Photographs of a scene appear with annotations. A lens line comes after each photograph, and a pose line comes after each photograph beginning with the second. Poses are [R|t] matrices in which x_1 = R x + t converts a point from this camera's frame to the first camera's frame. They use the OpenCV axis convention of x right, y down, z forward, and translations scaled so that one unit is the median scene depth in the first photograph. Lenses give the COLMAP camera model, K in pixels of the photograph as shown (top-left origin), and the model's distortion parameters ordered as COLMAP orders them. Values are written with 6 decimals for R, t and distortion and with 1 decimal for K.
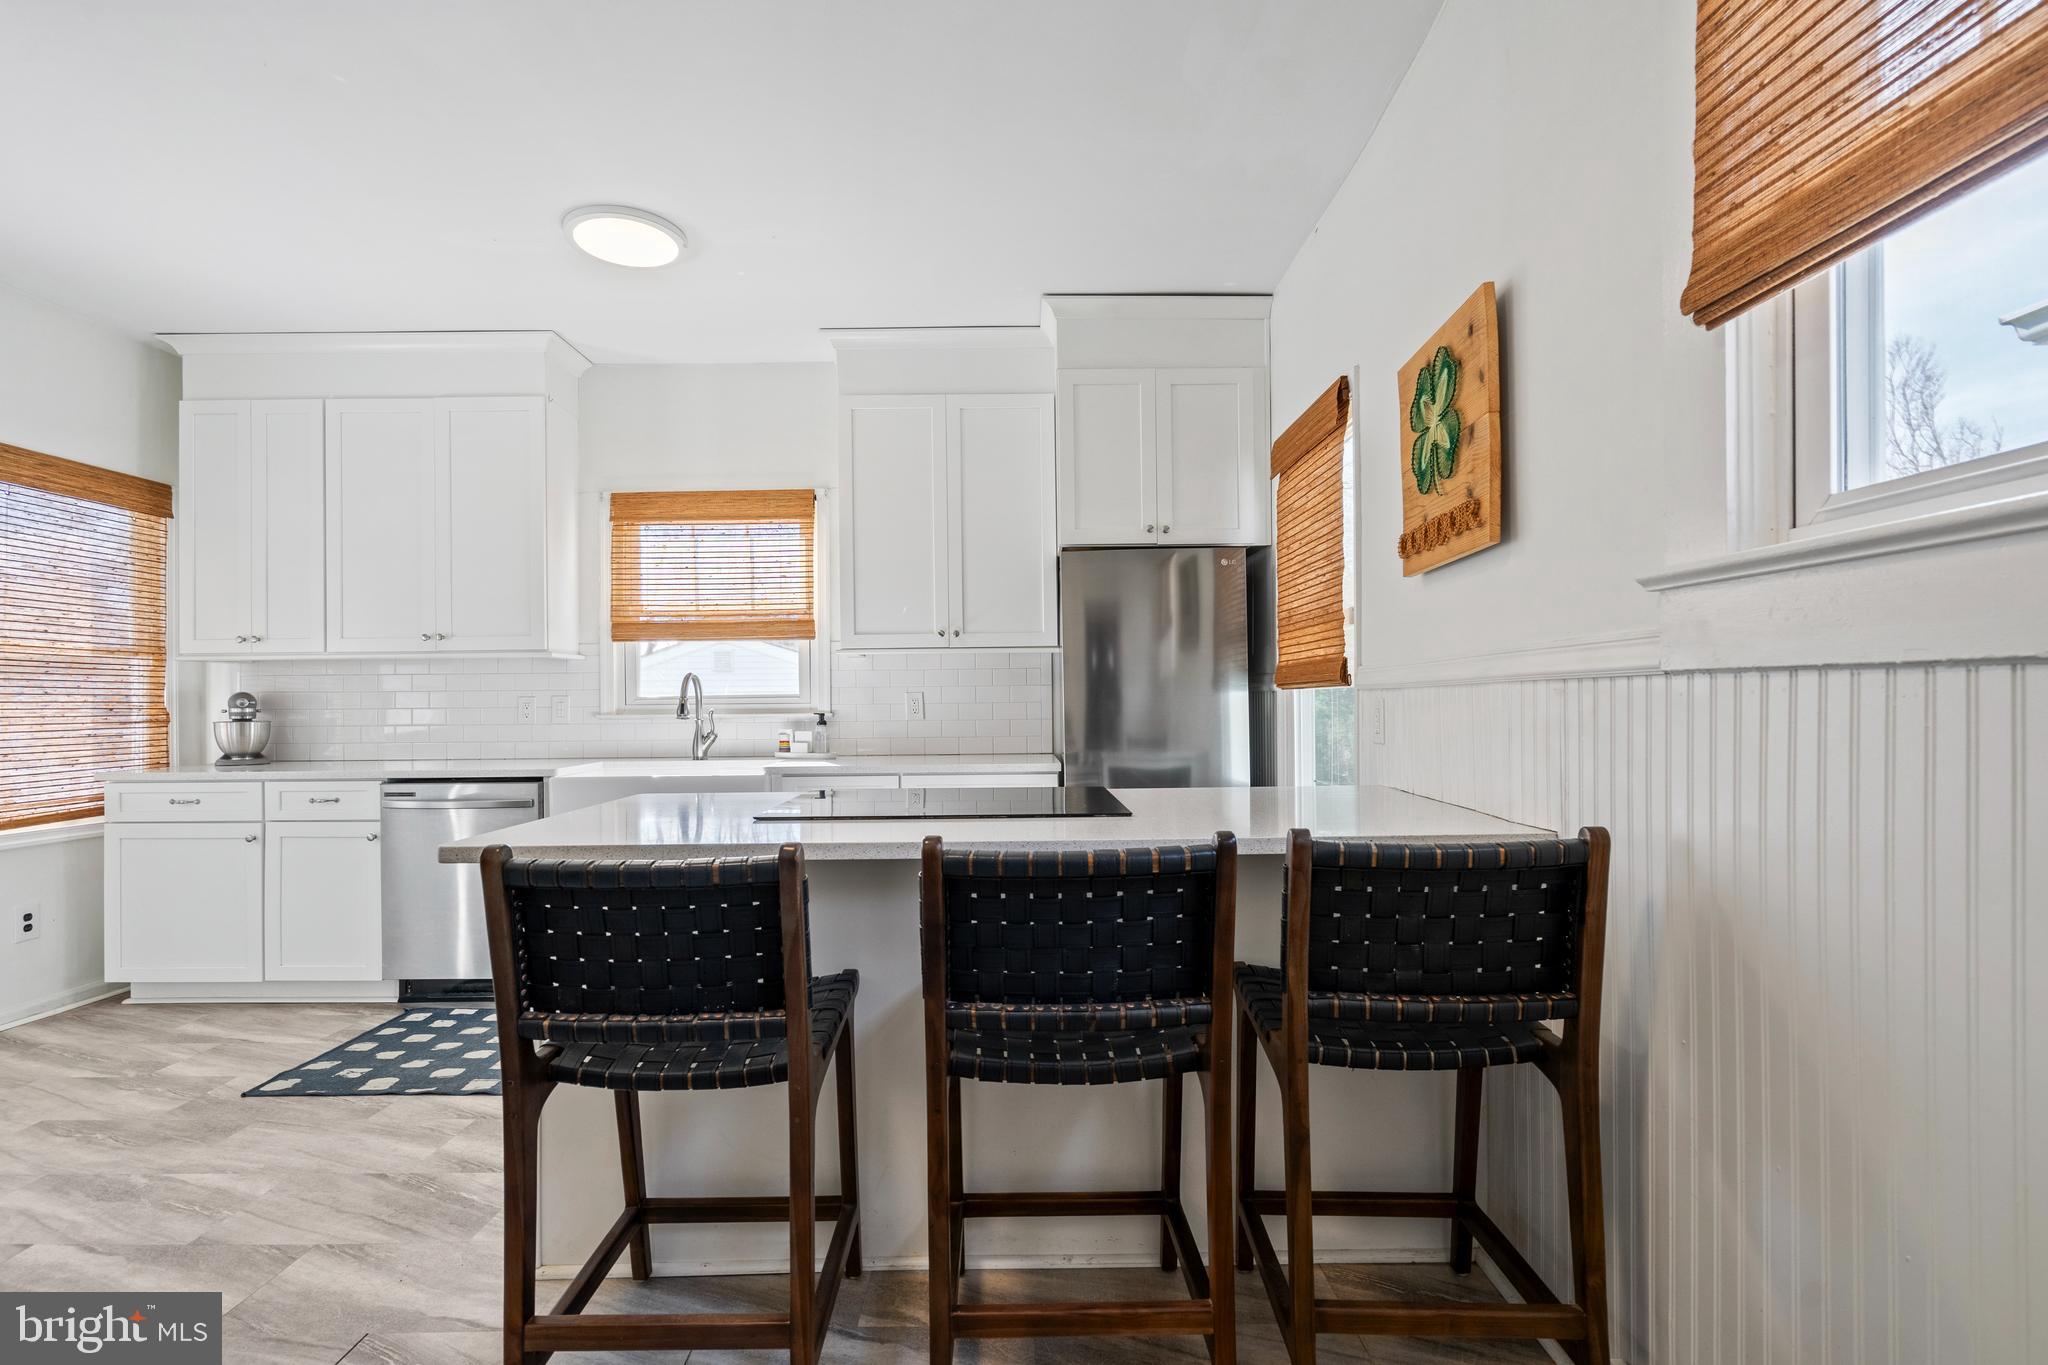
lens RADIAL K [[1007.3, 0, 1023.3], [0, 1007.3, 708.3], [0, 0, 1]] dist [-0.000948, 0.000178]
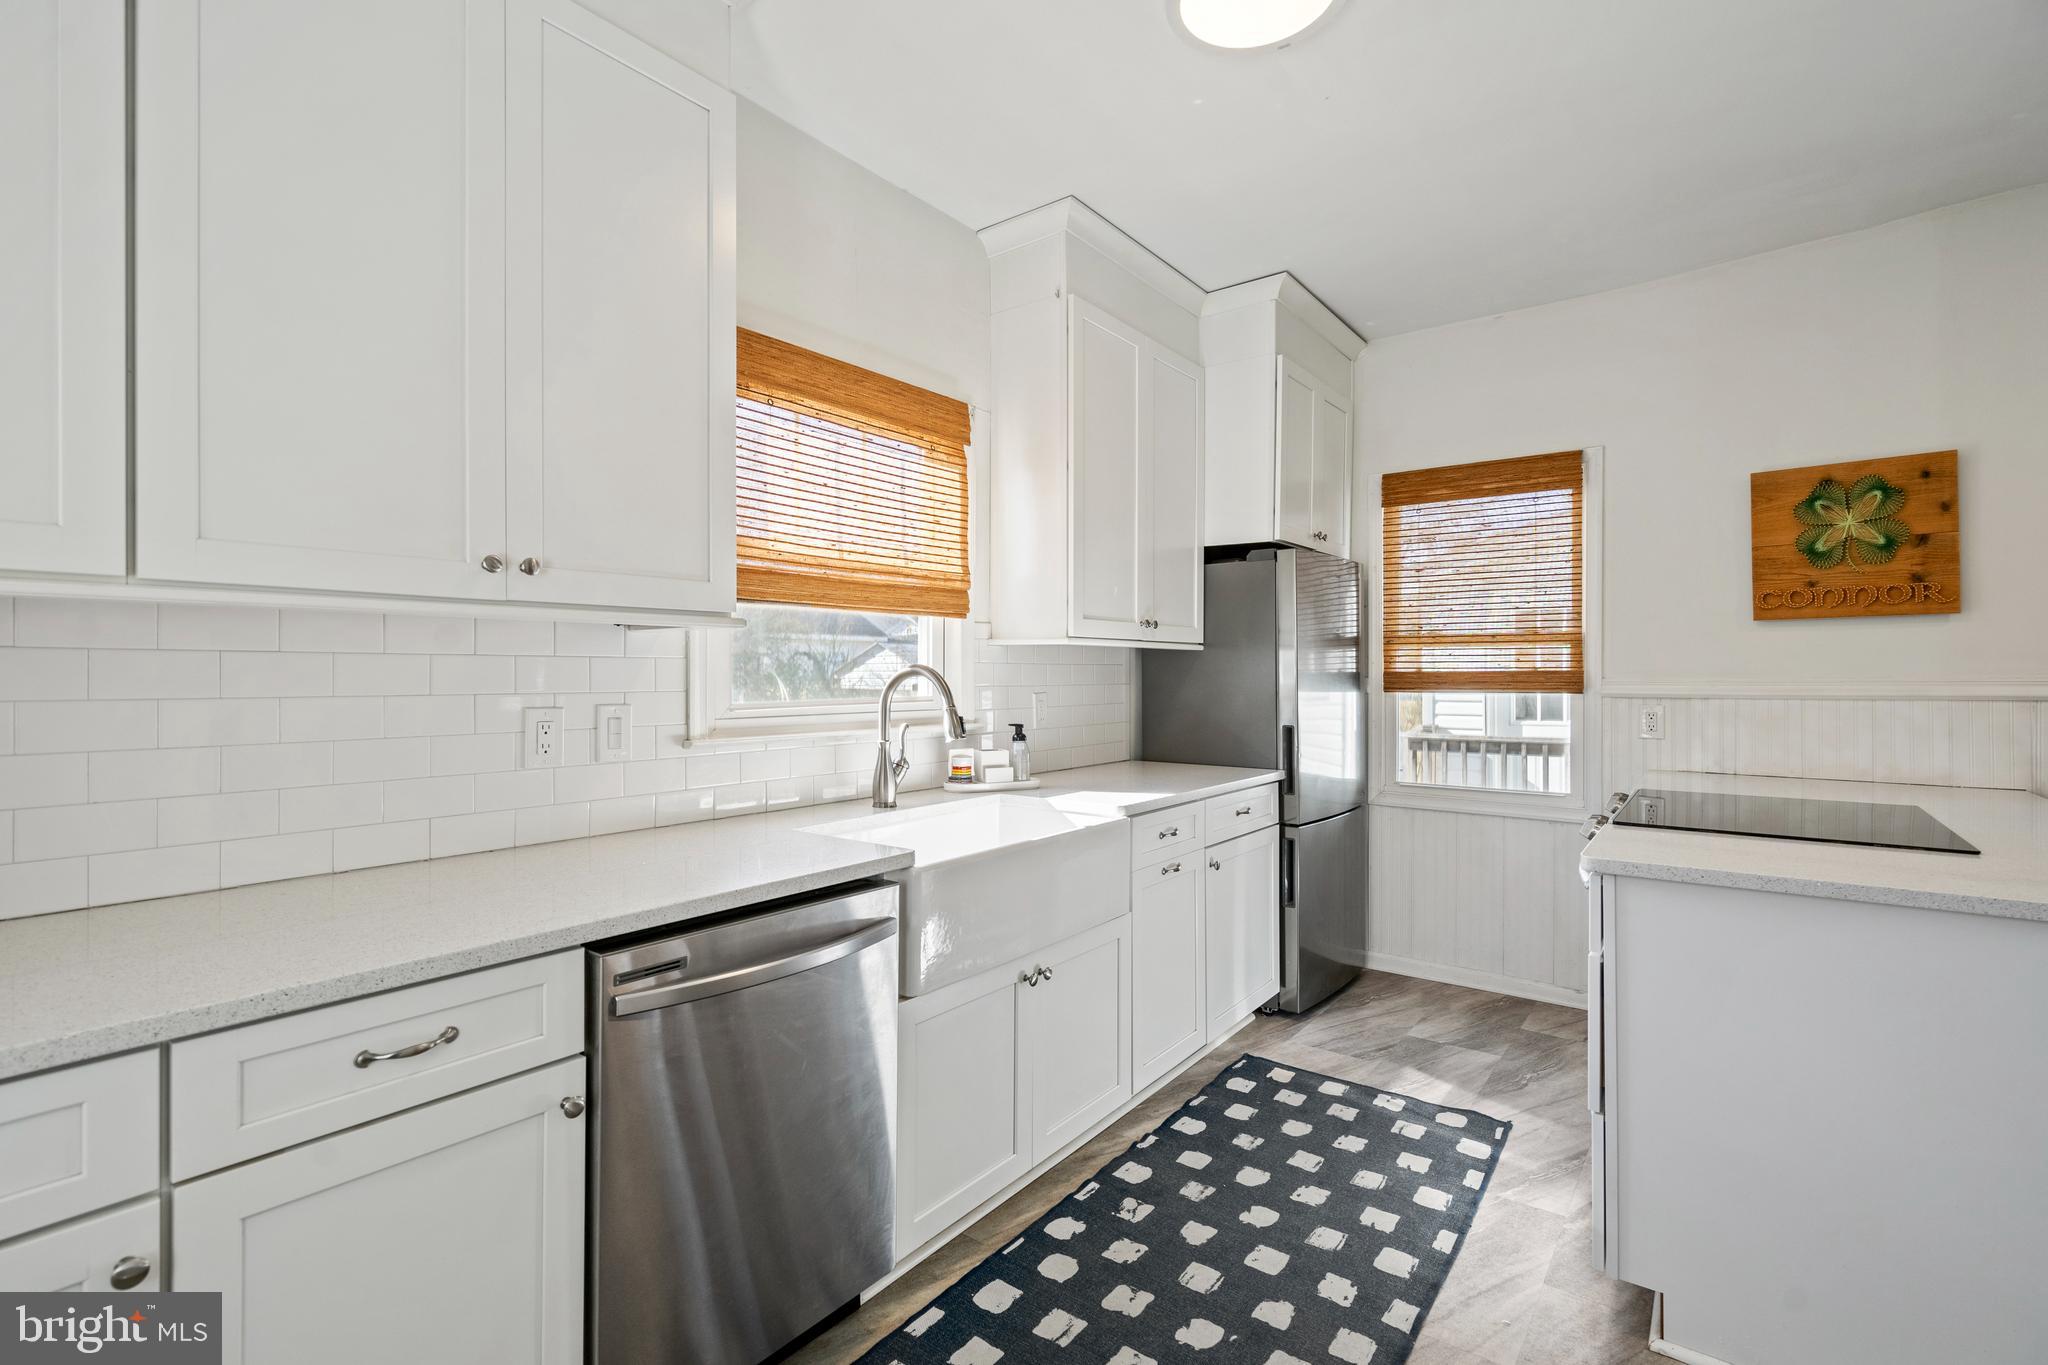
lens RADIAL K [[941.6, 0, 1028.8], [0, 941.6, 688.1], [0, 0, 1]] dist [-0.002801, 0.000937]
pose [[0.610164, -0.001661, 0.792273, -0.807186], [-0.004168, 0.999977, 0.005307, -0.026918], [-0.792264, -0.006541, 0.610143, 0.652187]]
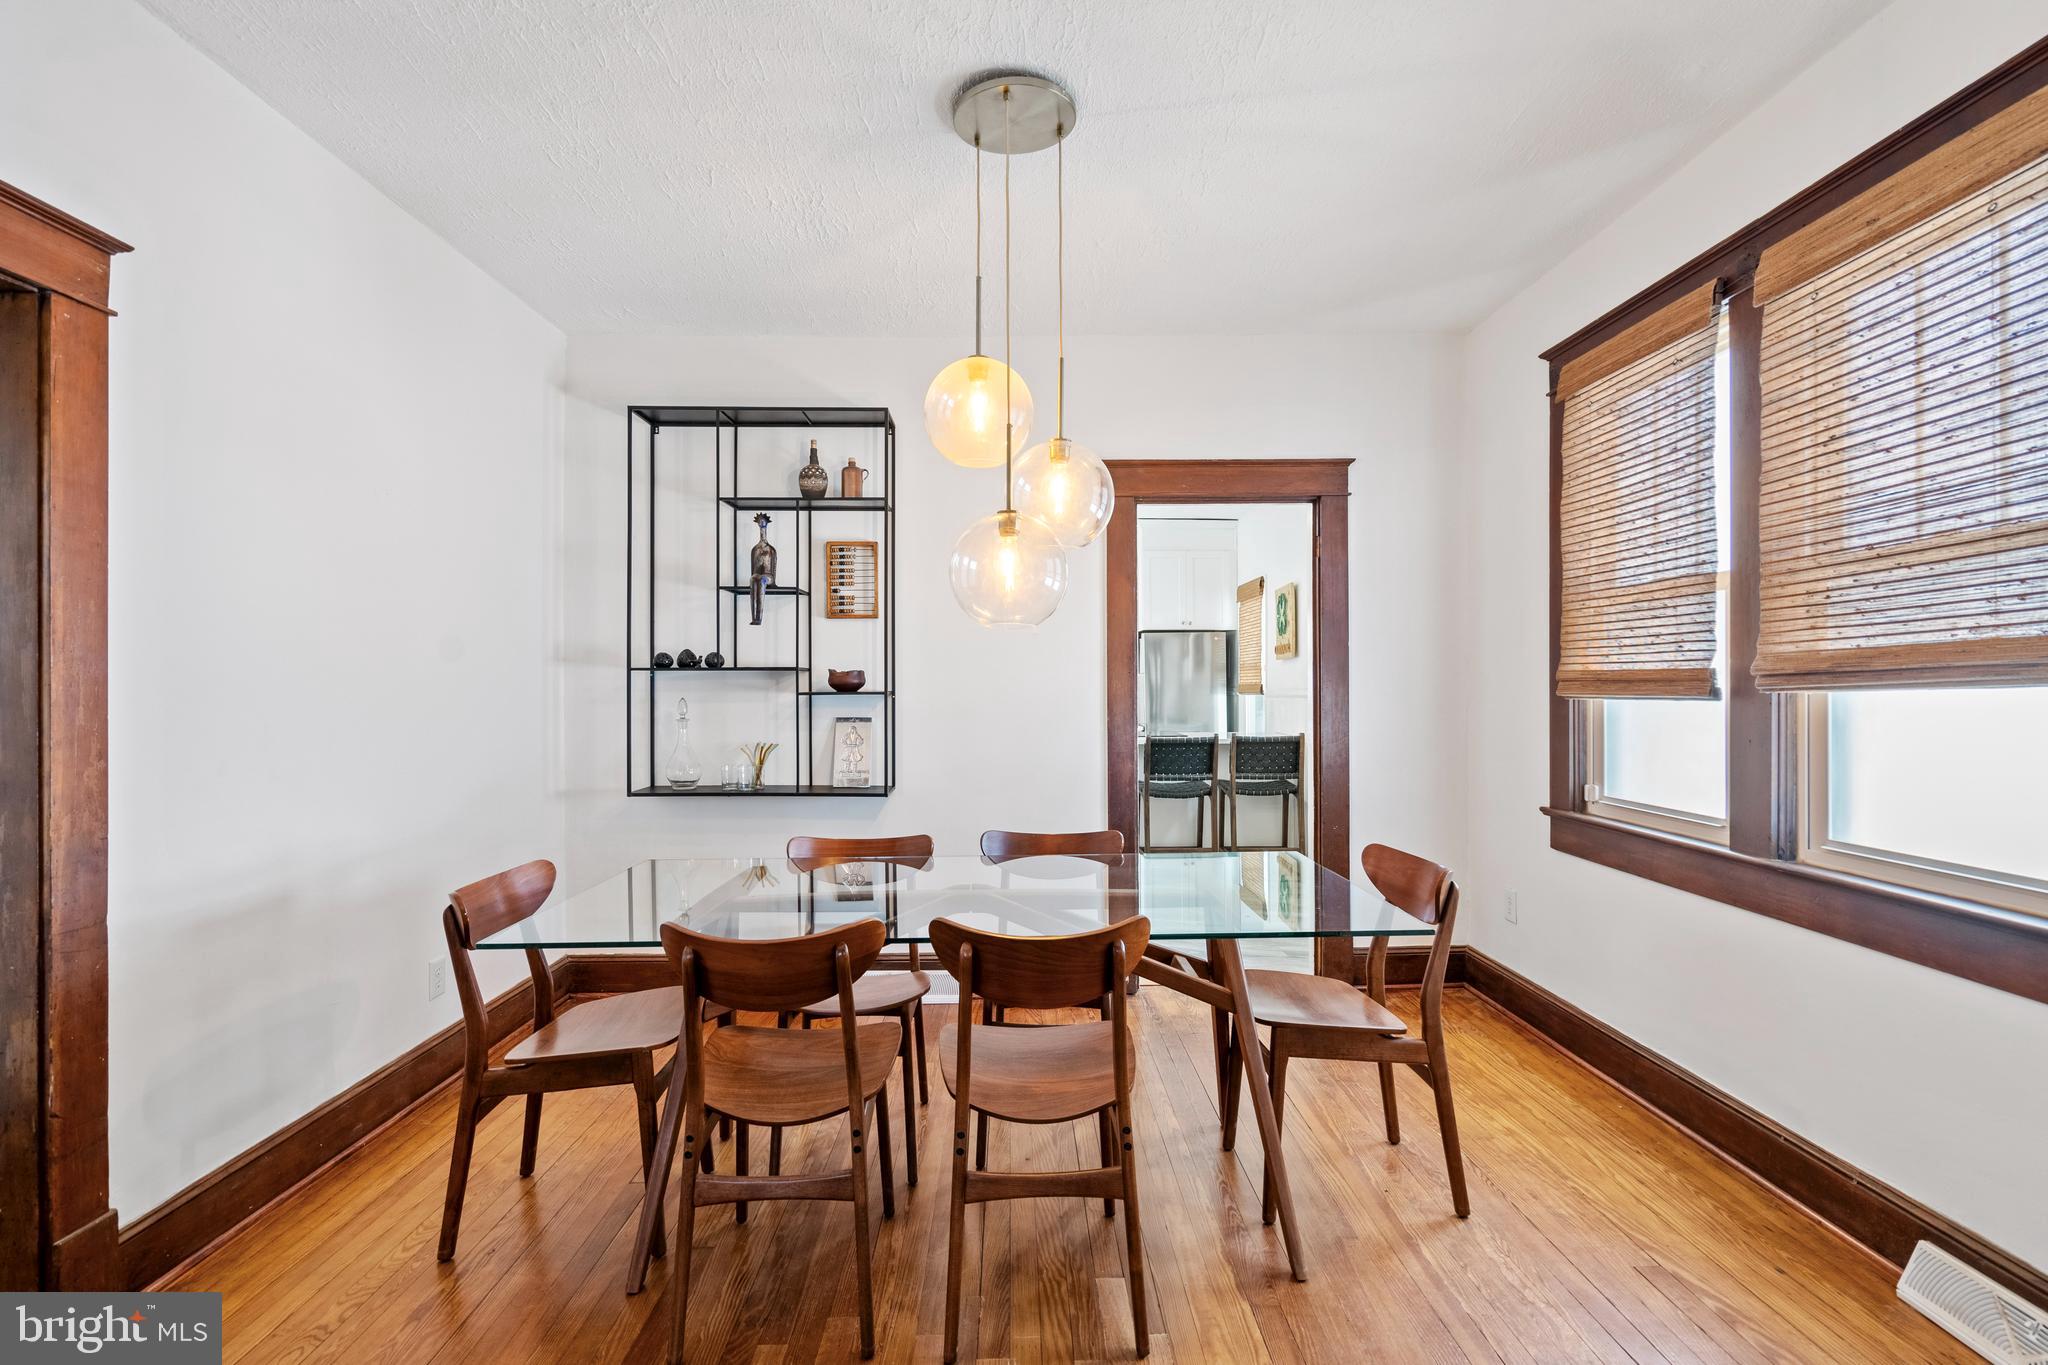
lens RADIAL K [[941.6, 0, 1028.8], [0, 941.6, 688.1], [0, 0, 1]] dist [-0.002801, 0.000937]
pose [[0.999981, 0.006090, -0.000072, -0.221569], [-0.006090, 0.999976, -0.003196, -0.021767], [0.000052, 0.003196, 0.999995, -1.120714]]
